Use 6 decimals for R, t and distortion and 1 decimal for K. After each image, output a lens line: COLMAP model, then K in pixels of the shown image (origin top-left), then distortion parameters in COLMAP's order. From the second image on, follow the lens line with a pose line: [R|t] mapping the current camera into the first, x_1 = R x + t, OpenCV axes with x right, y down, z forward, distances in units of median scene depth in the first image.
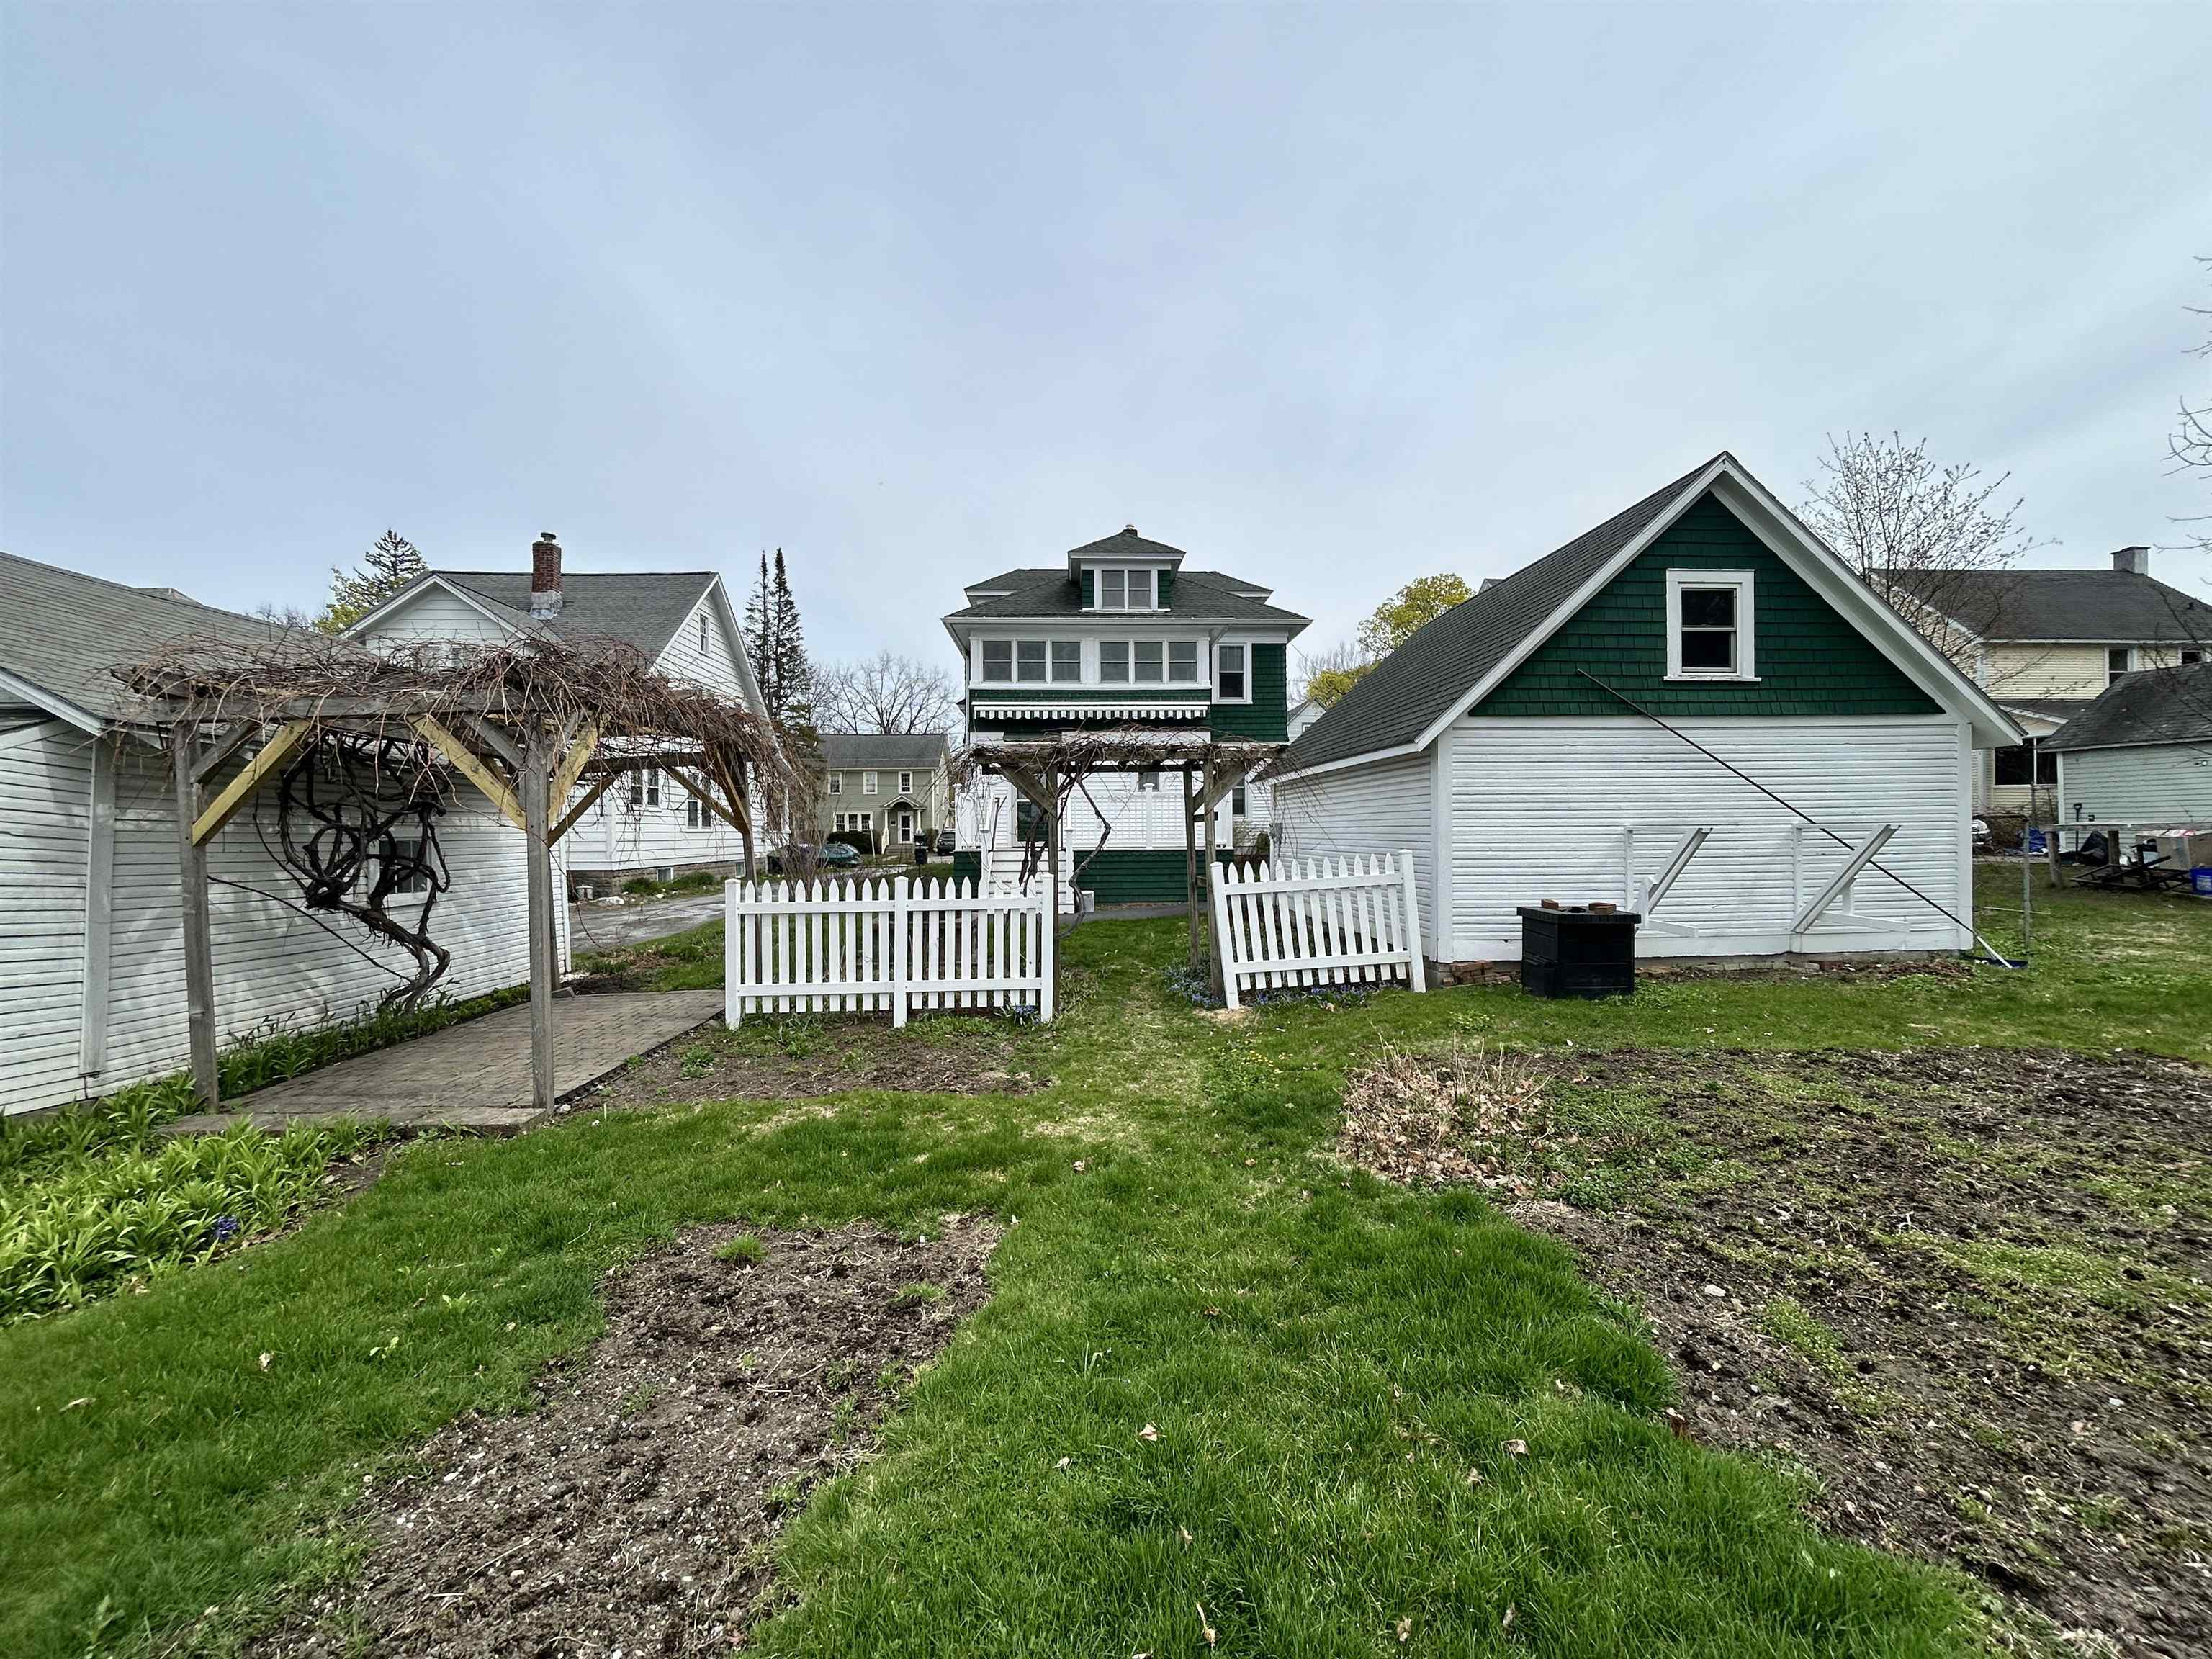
lens RADIAL K [[880.2, 0, 1106.0], [0, 880.2, 829.5], [0, 0, 1]] dist [-0.000202, 0.000082]
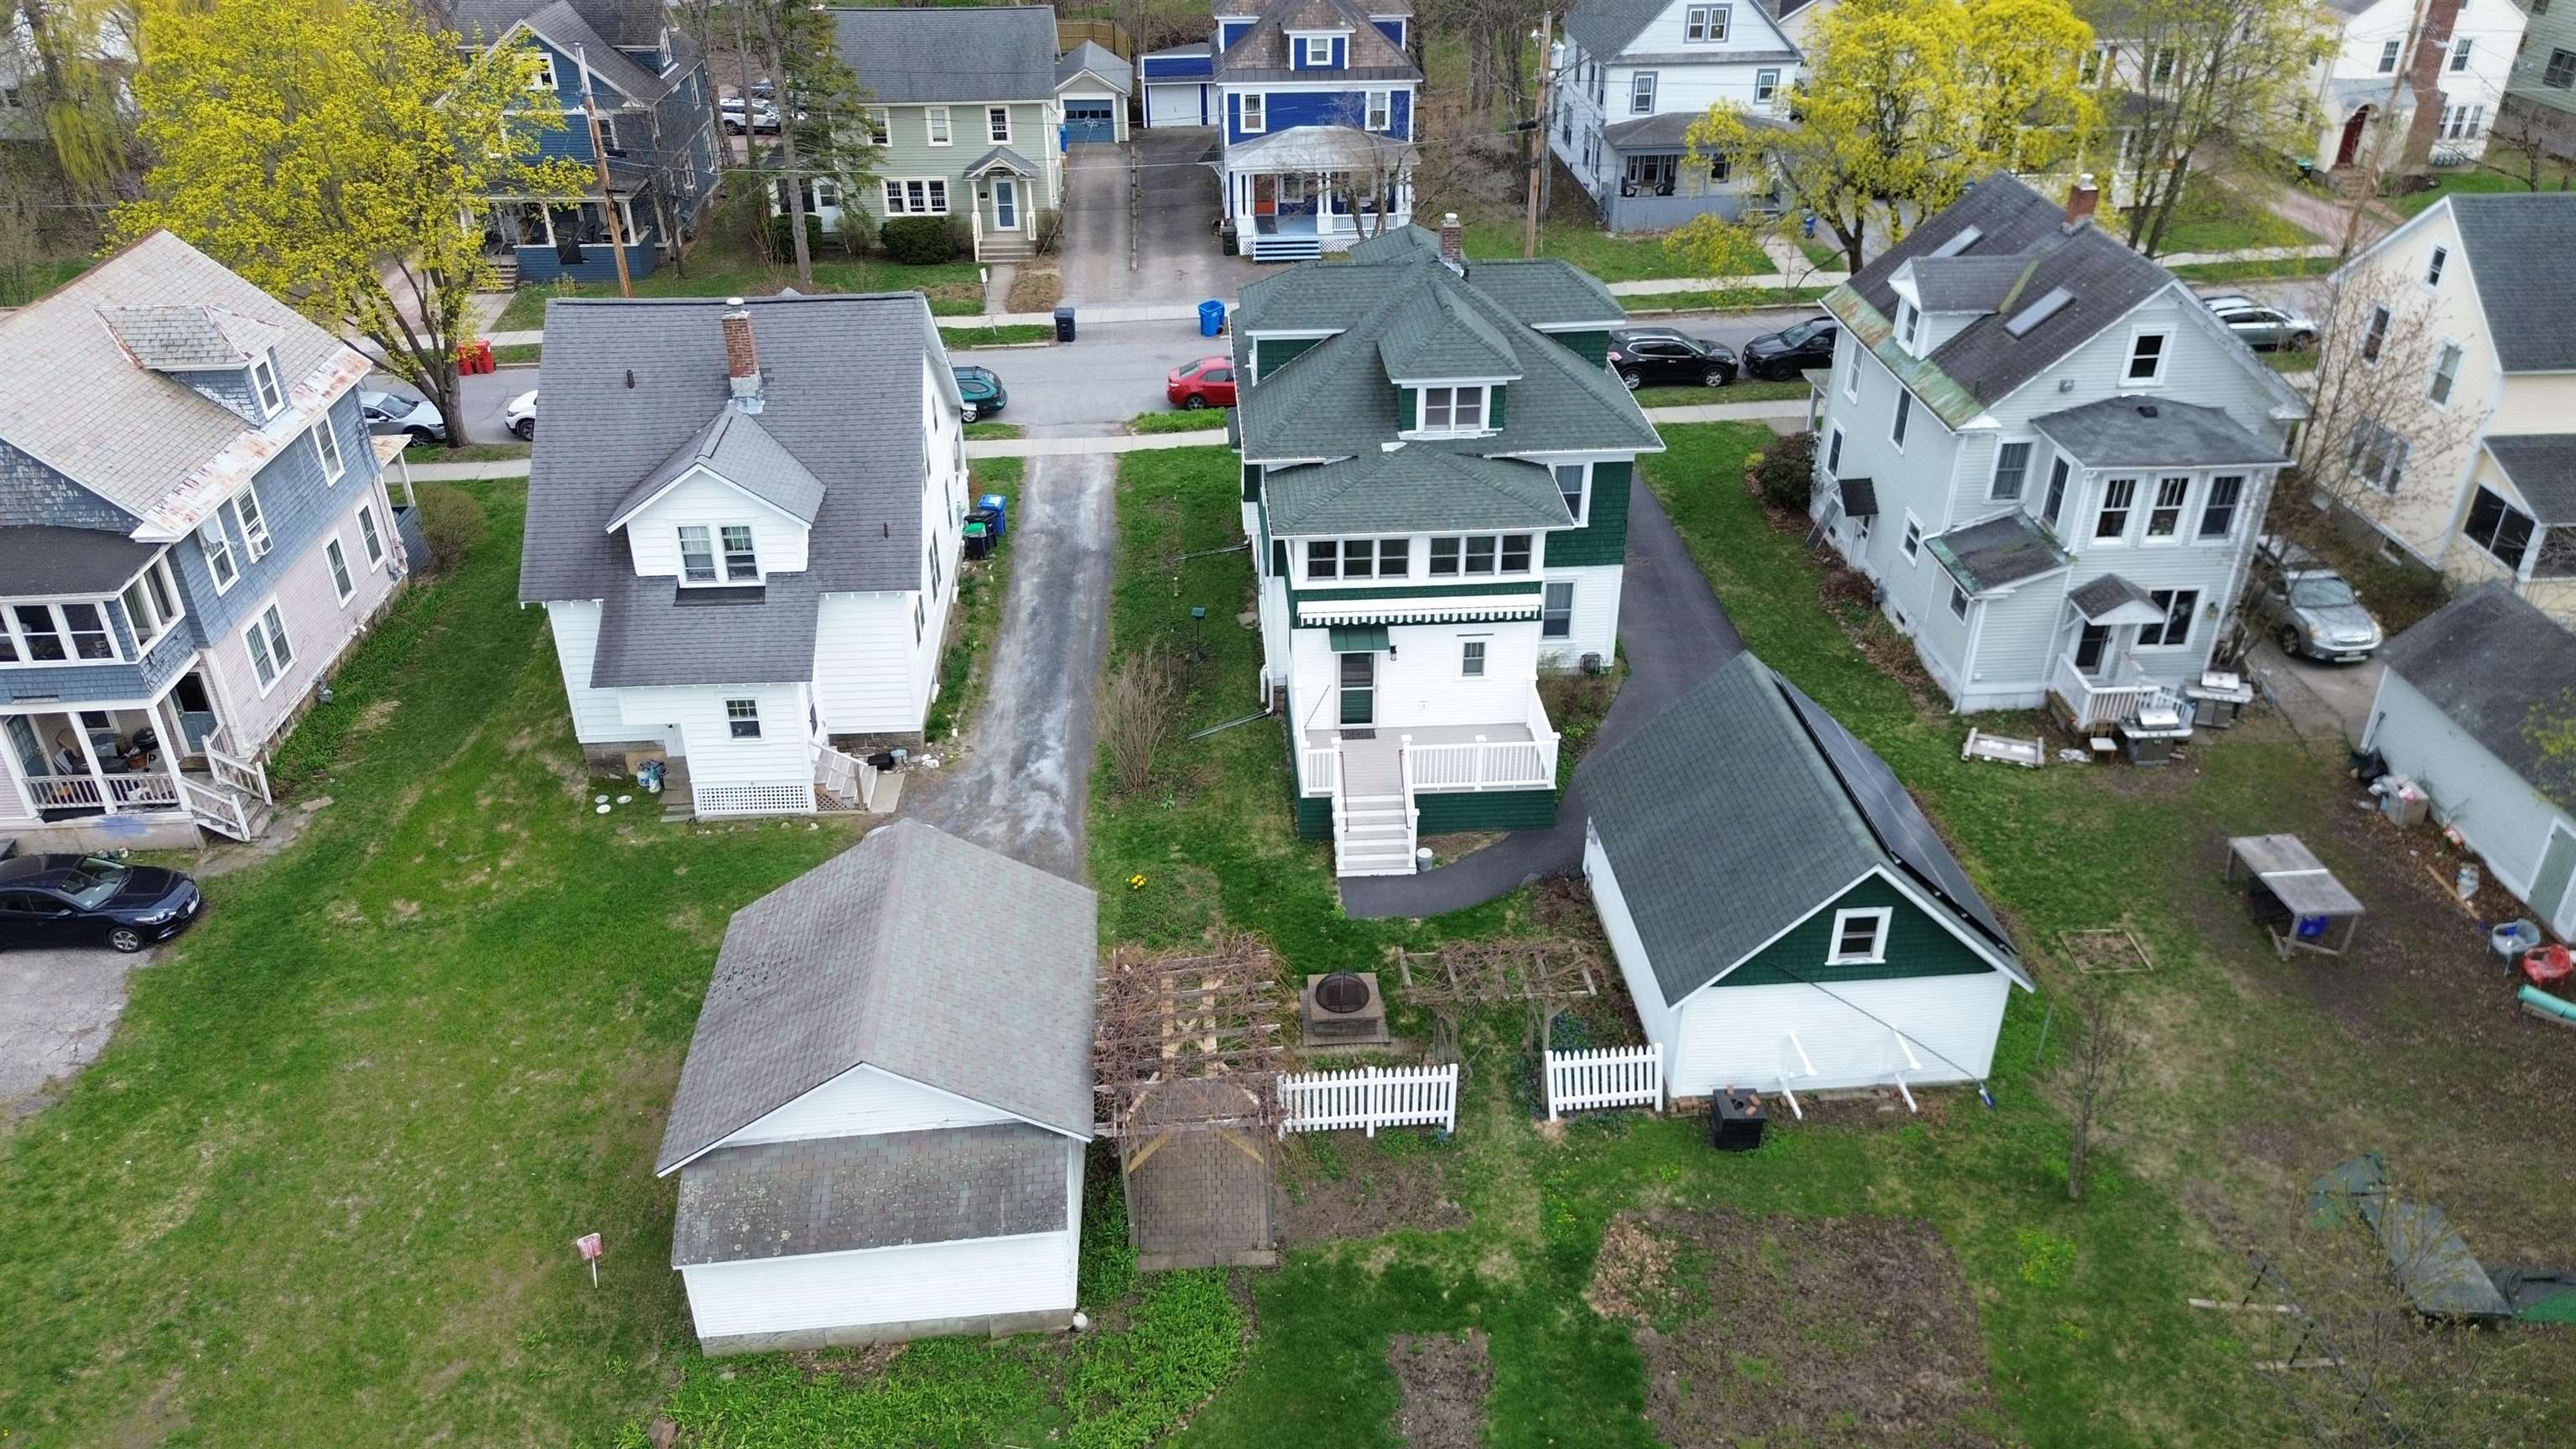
lens RADIAL K [[1765.6, 0, 1288.0], [0, 1765.6, 724.5], [0, 0, 1]] dist [0.038978, -0.001639]
pose [[0.999800, -0.008177, 0.018253, -0.195213], [-0.002169, 0.862896, 0.505377, -0.994100], [-0.019883, -0.505316, 0.862705, -0.727076]]
